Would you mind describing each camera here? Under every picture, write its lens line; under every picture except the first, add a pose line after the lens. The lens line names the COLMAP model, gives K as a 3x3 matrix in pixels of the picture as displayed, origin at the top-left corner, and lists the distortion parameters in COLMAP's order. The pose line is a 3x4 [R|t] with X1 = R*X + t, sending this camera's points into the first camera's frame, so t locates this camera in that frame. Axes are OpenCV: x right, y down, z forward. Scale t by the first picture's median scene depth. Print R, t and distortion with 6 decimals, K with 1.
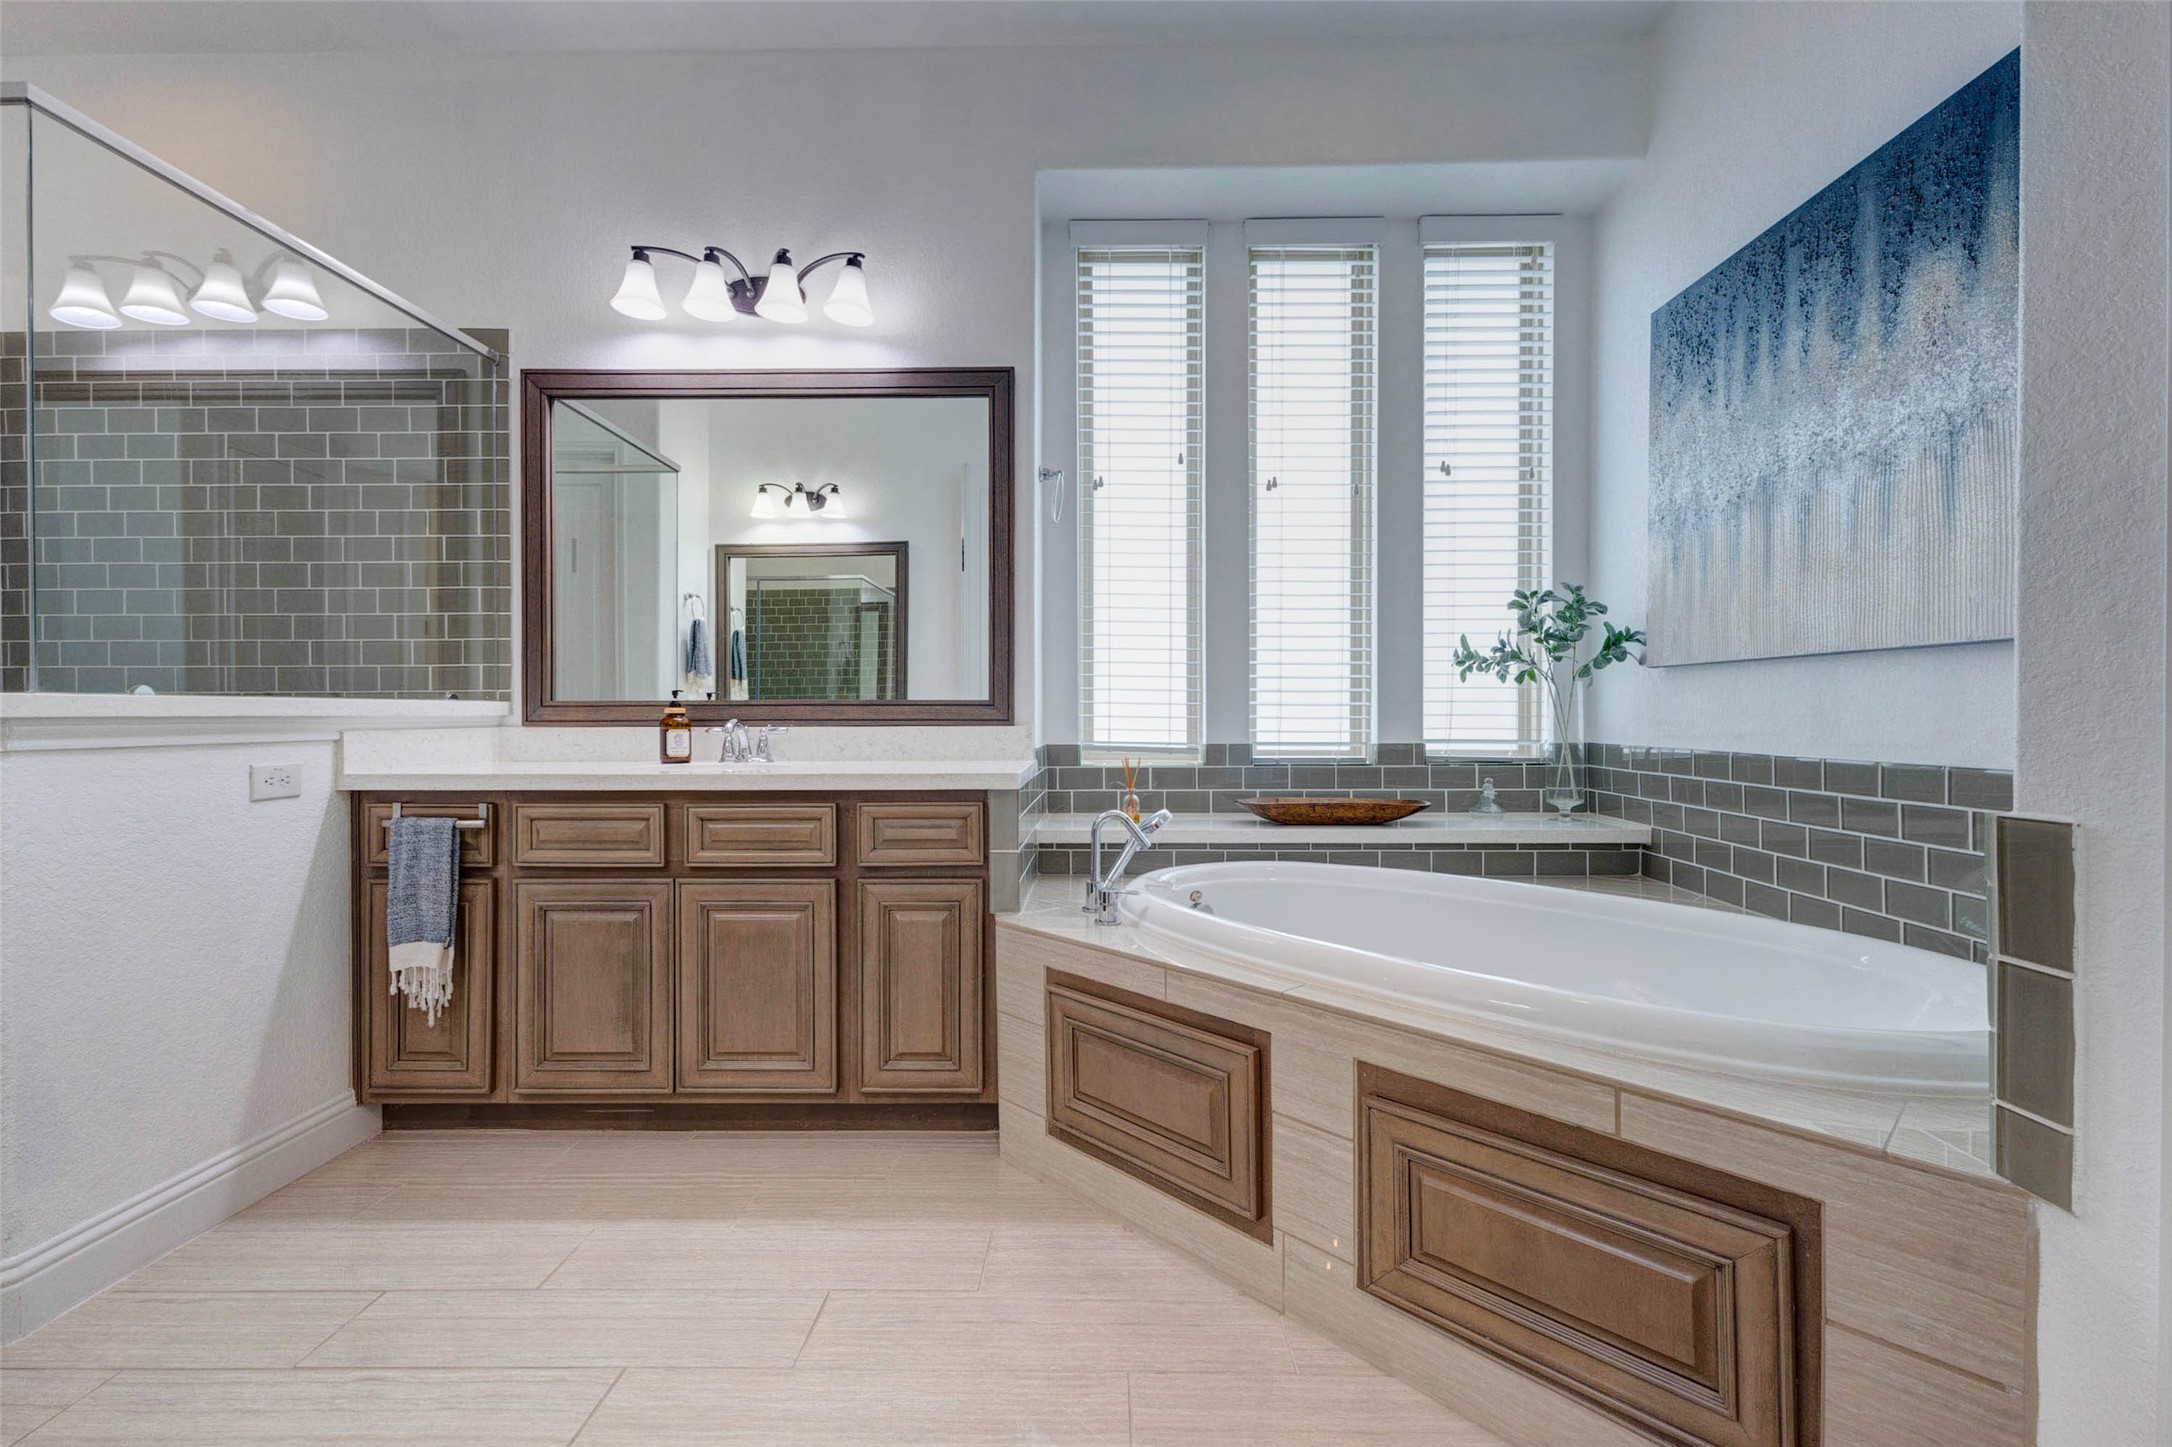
lens RADIAL K [[966.2, 0, 1086.0], [0, 966.2, 723.5], [0, 0, 1]] dist [0.013235, 0.000125]
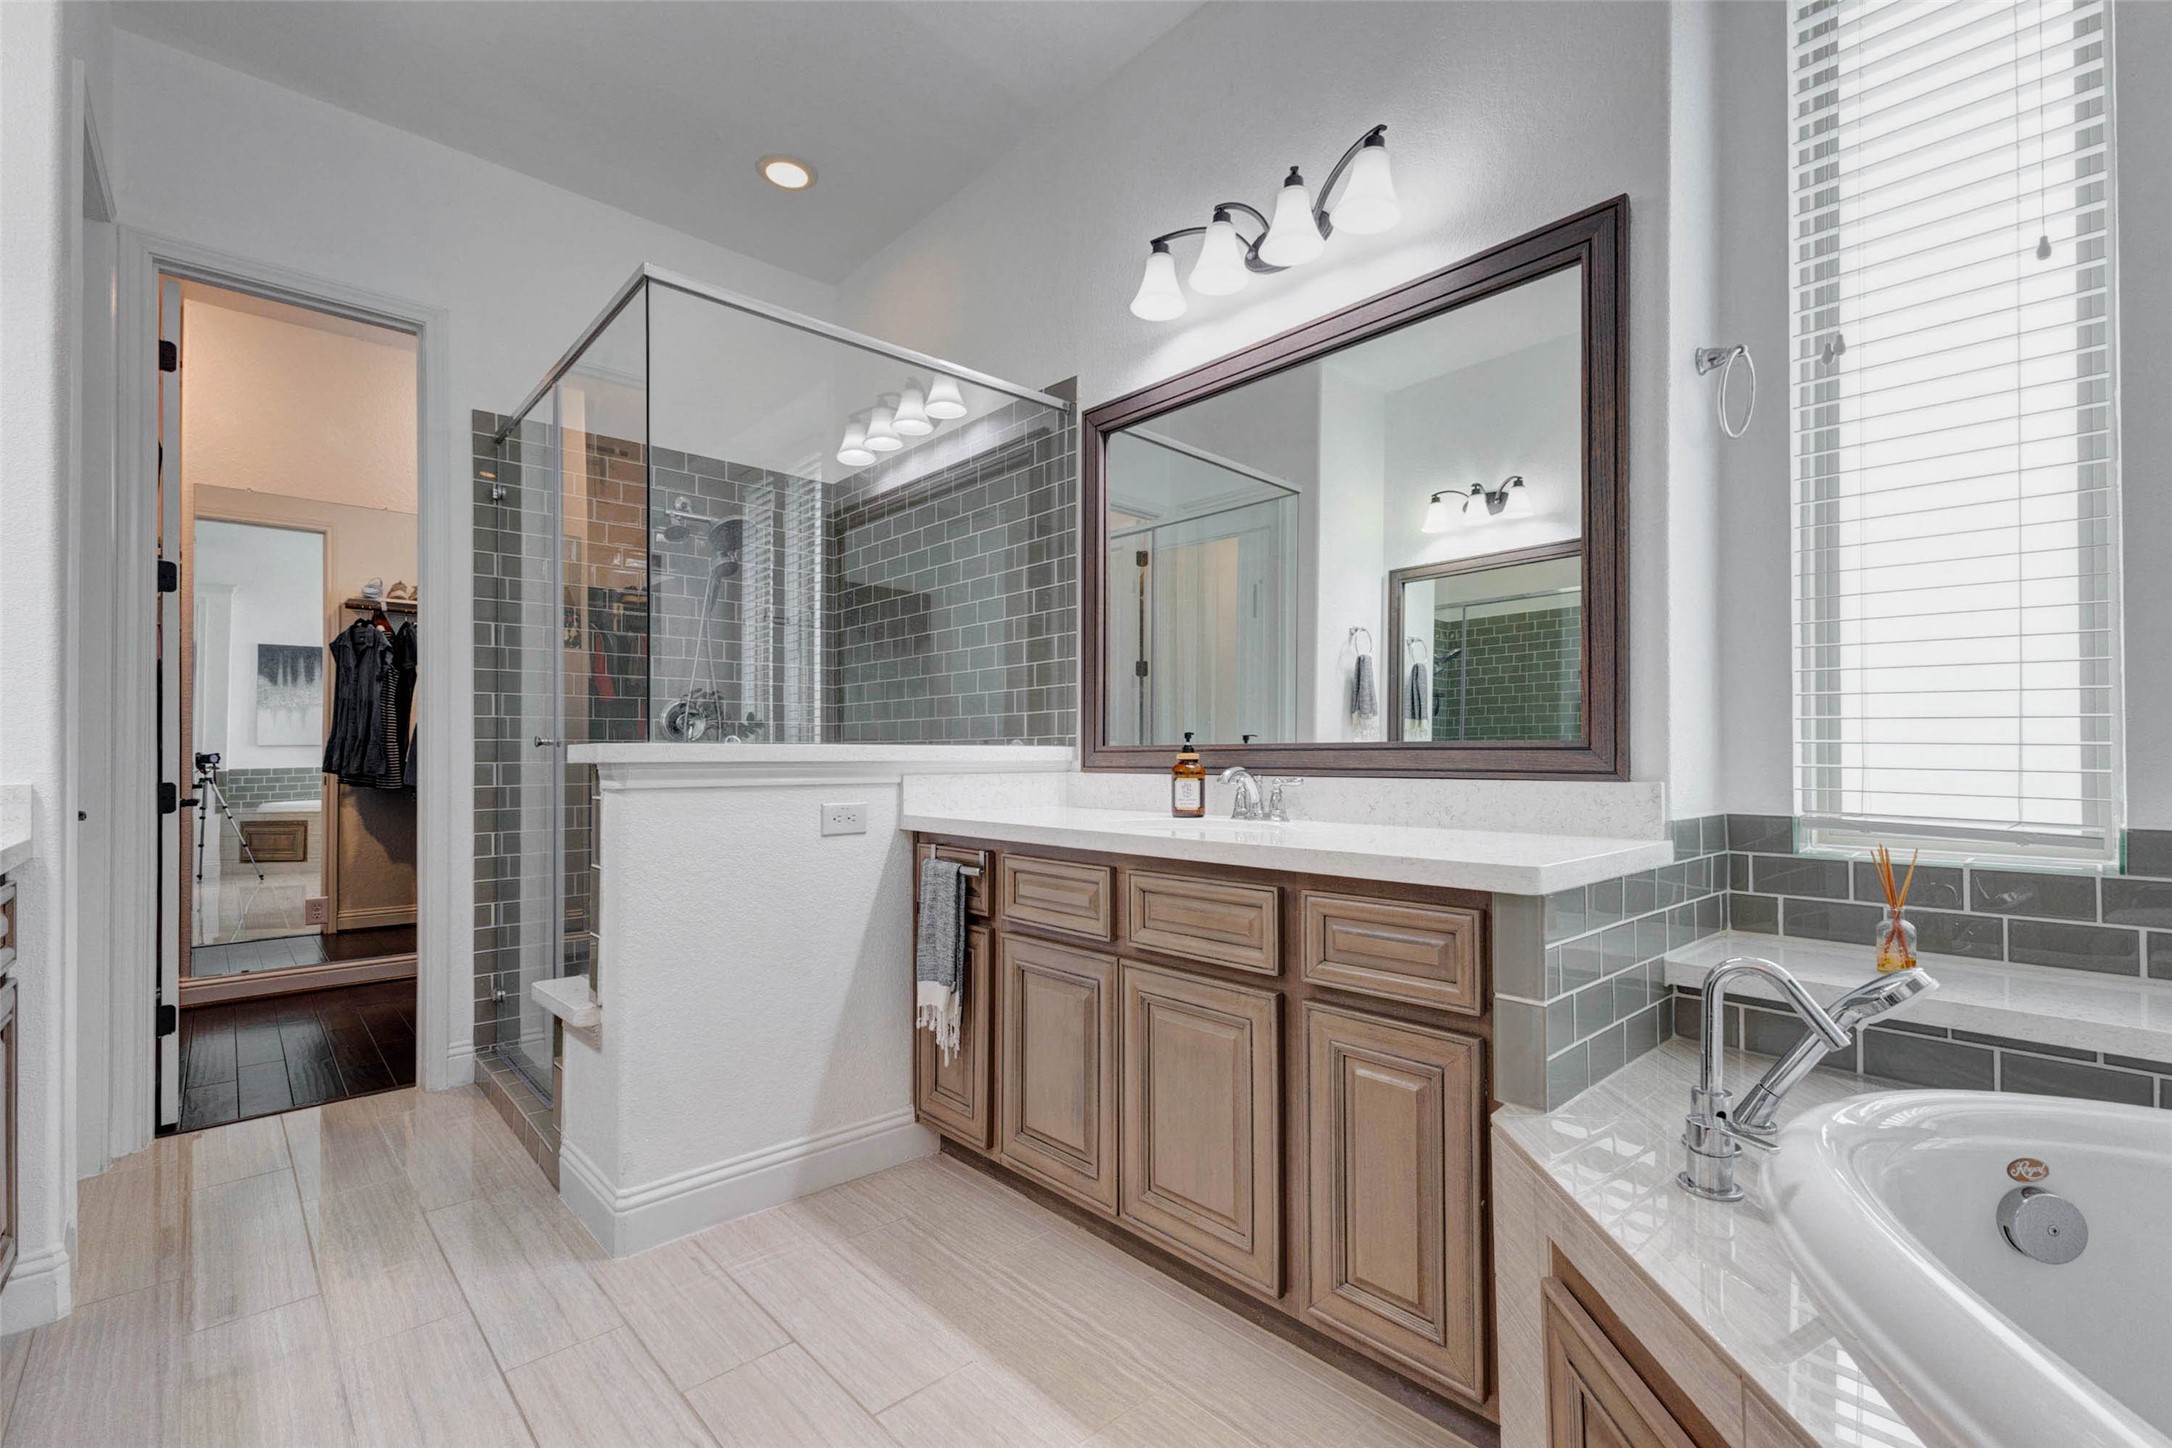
lens RADIAL K [[952.9, 0, 1083.2], [0, 952.9, 749.0], [0, 0, 1]] dist [0.011535, -0.000282]
pose [[0.691834, -0.003319, -0.722049, 0.126102], [-0.008359, 0.999886, -0.012605, -0.008198], [0.722008, 0.014756, 0.691727, 0.345858]]
